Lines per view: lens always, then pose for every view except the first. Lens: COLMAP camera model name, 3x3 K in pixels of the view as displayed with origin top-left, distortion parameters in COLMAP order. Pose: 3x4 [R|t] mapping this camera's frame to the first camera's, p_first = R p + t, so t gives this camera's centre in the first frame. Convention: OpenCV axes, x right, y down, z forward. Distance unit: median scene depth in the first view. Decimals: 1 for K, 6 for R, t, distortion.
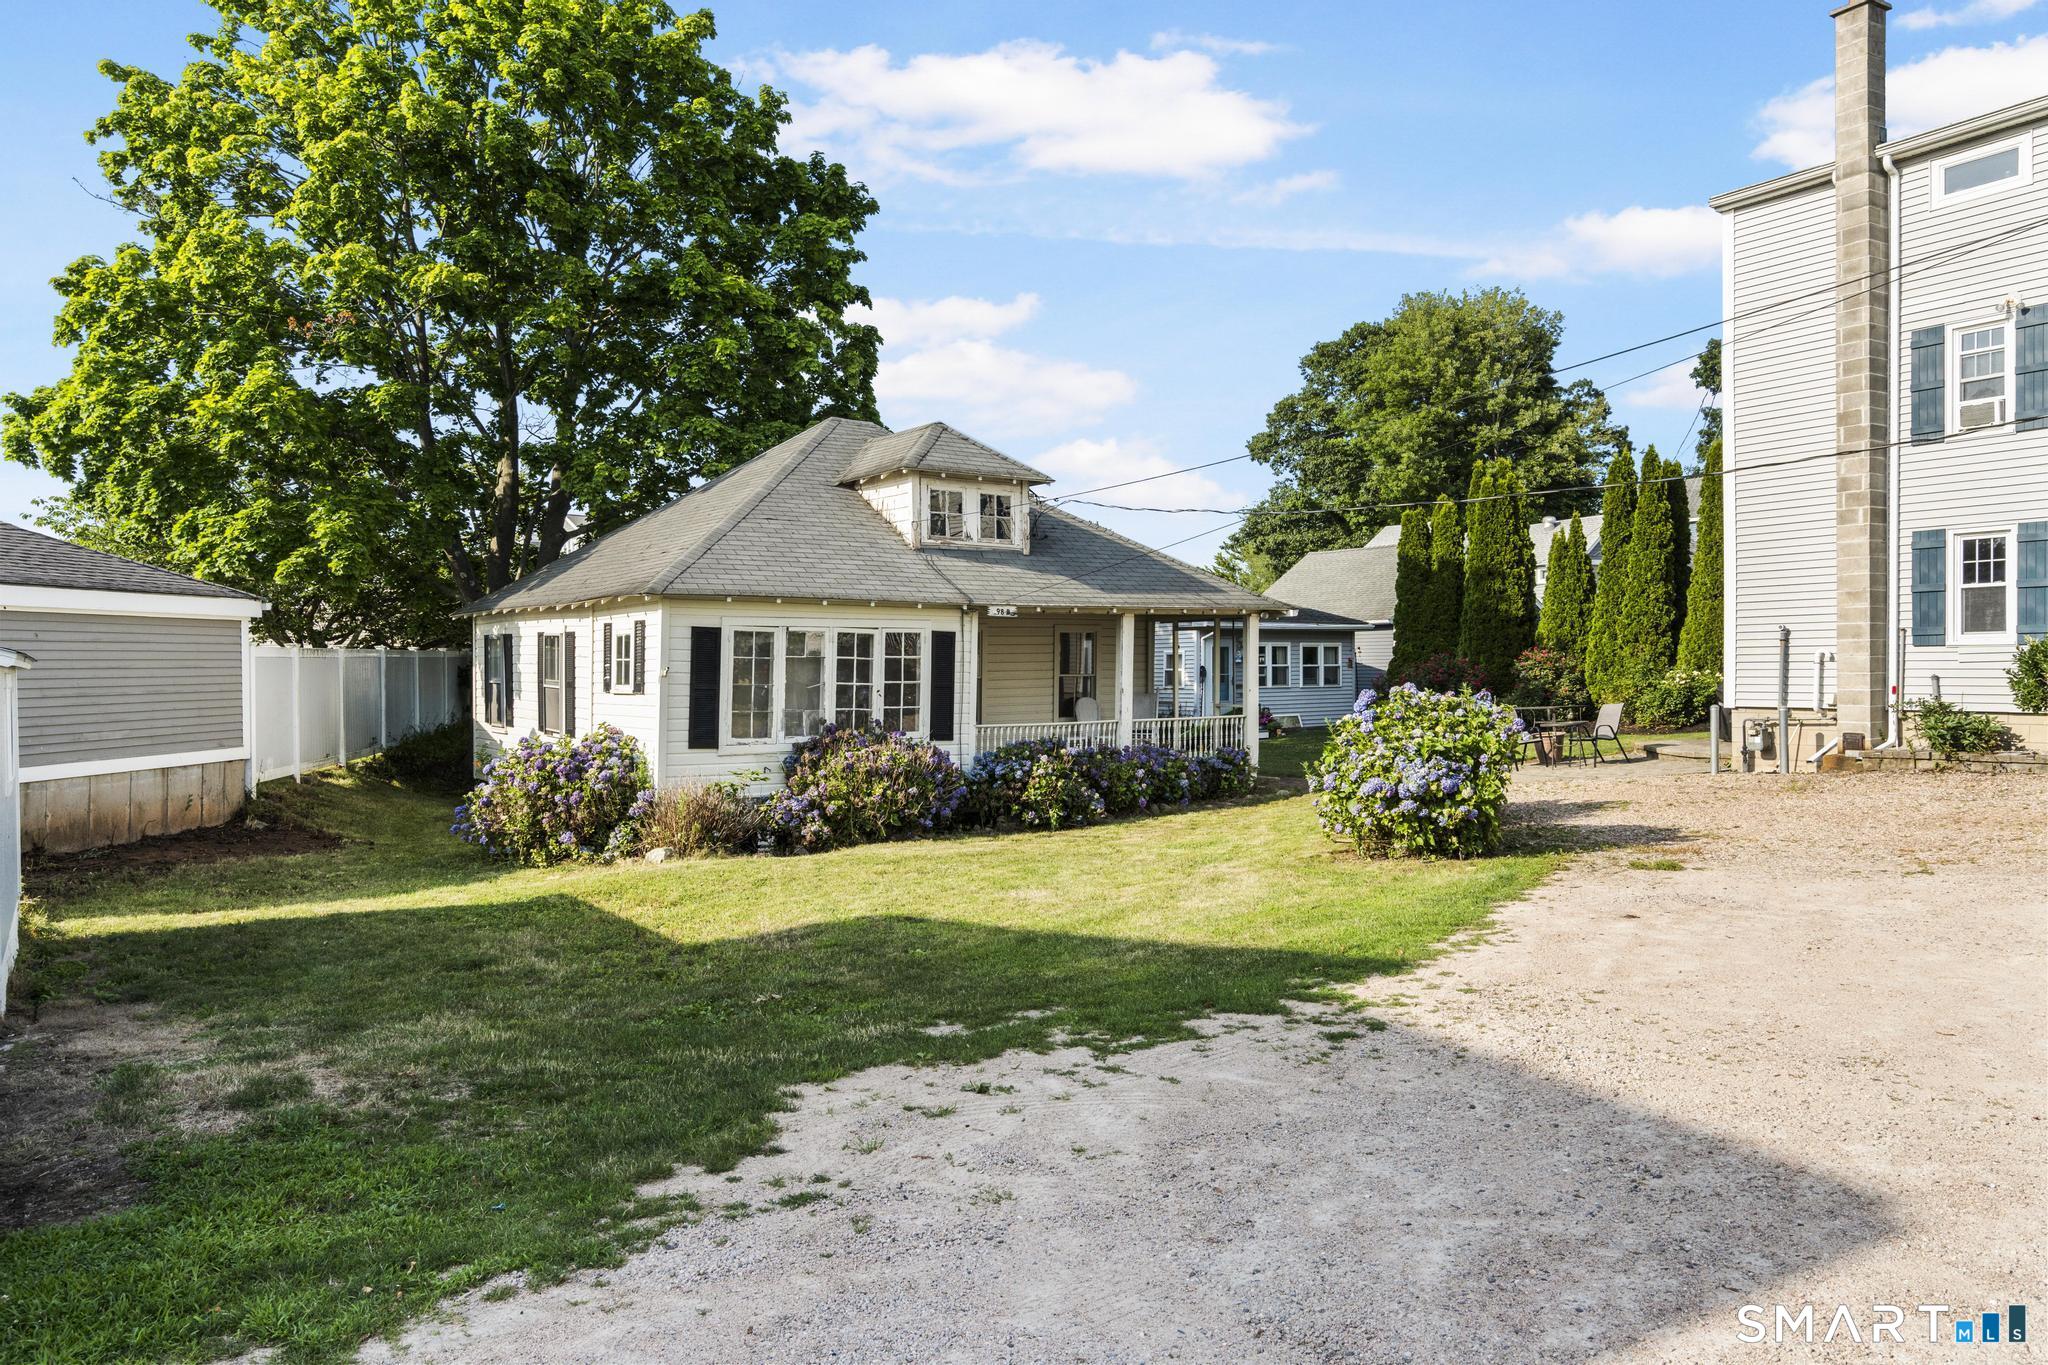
lens RADIAL K [[1415.6, 0, 1024.4], [0, 1415.6, 682.8], [0, 0, 1]] dist [-0.002052, -0.000468]
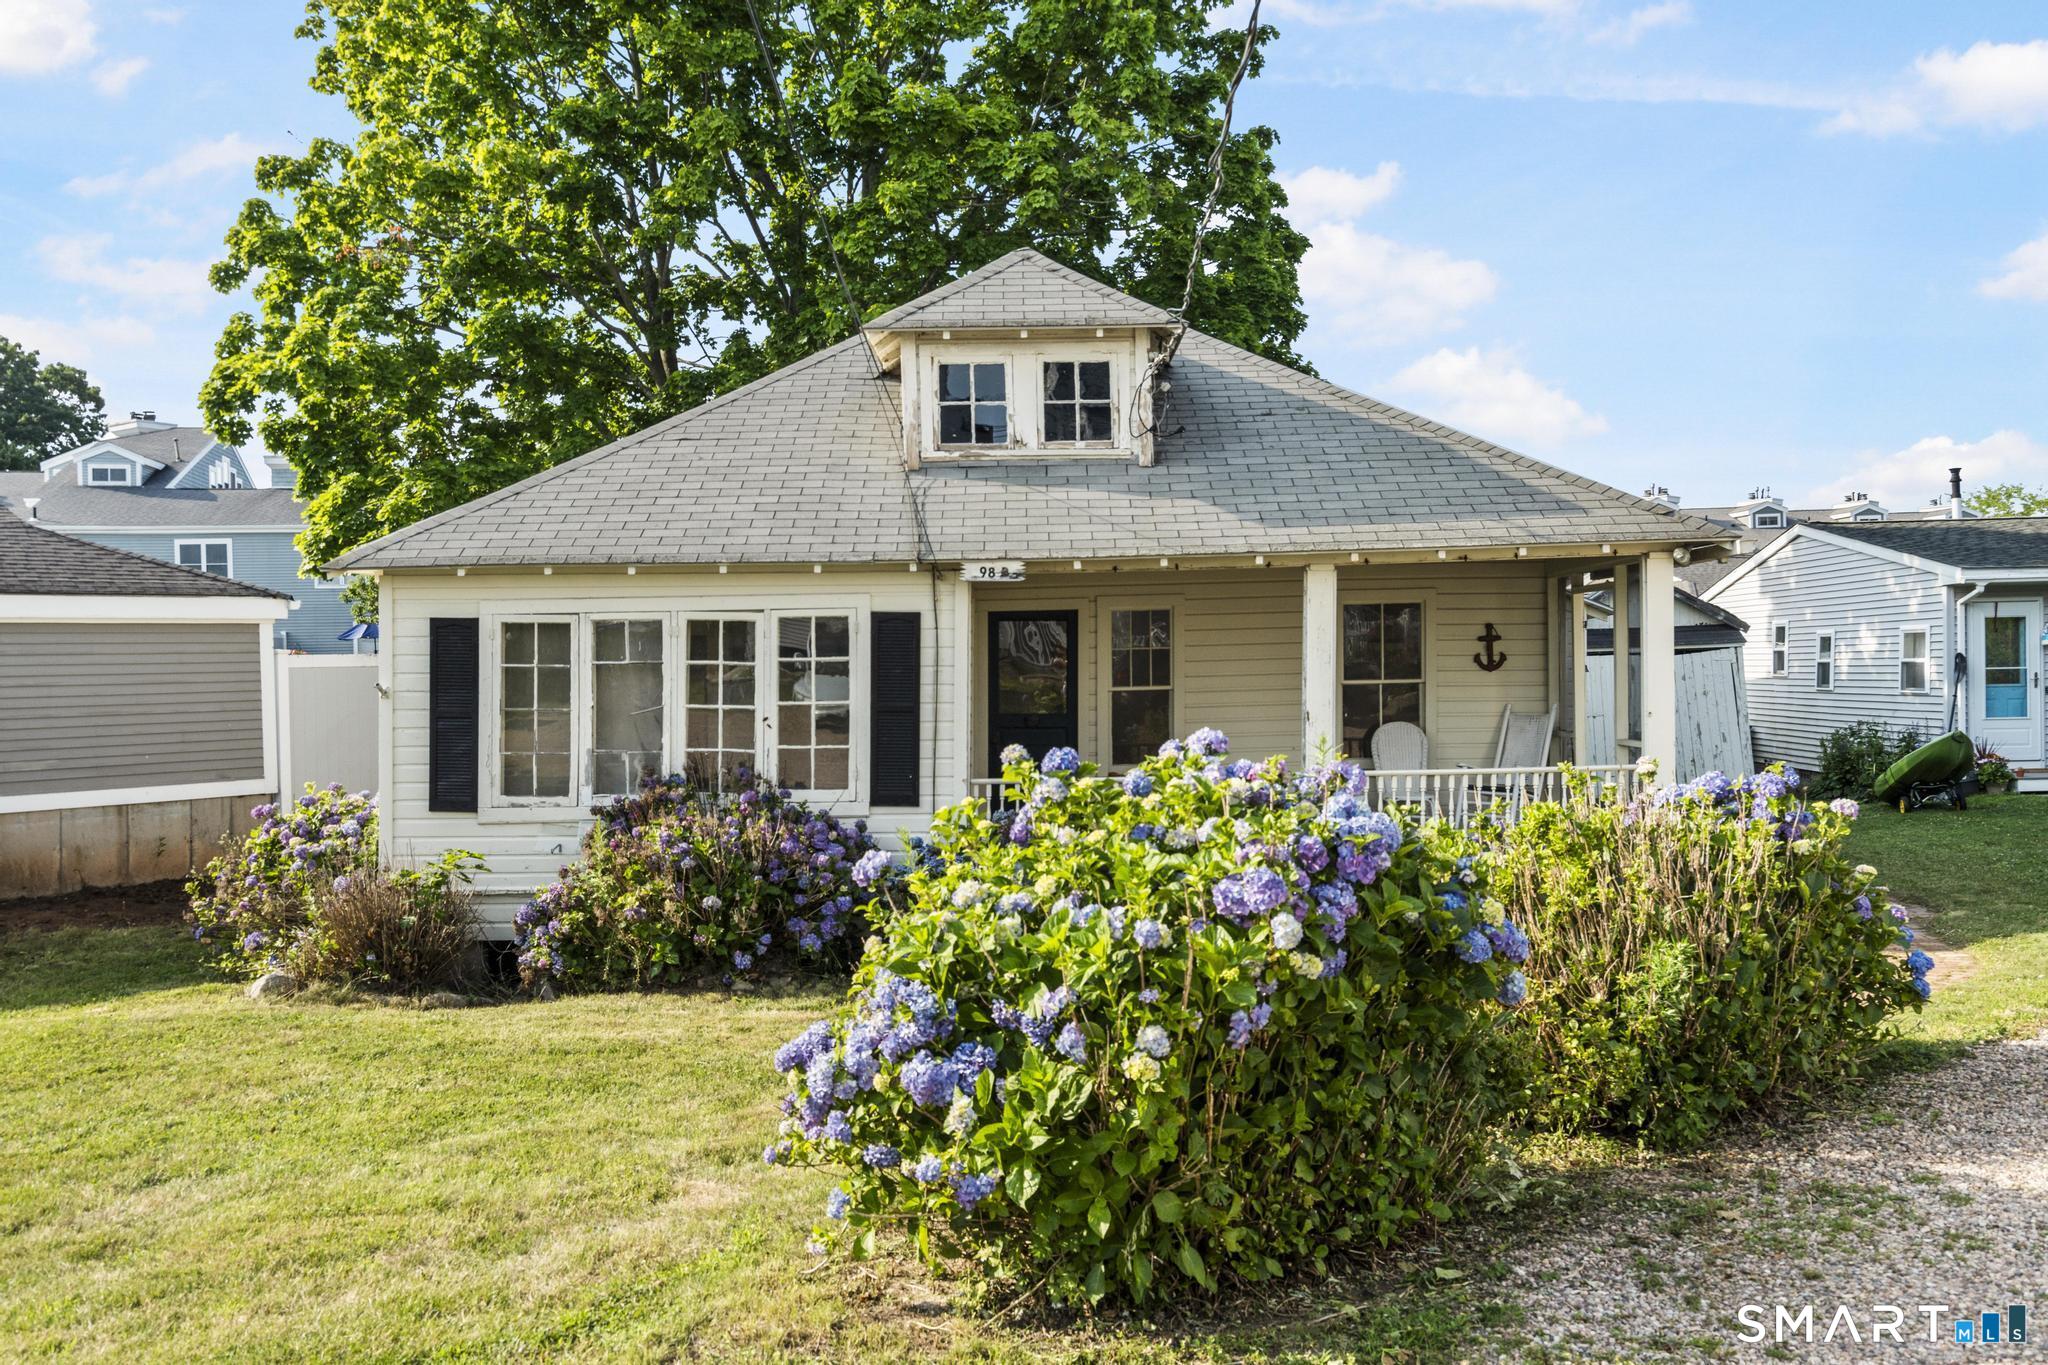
lens RADIAL K [[1640.6, 0, 1023.9], [0, 1640.6, 681.7], [0, 0, 1]] dist [-0.001372, 0.000668]
pose [[0.812620, -0.004372, -0.582778, 0.371355], [0.008295, 0.999957, 0.004065, -0.011254], [0.582735, -0.008137, 0.812621, 0.515433]]
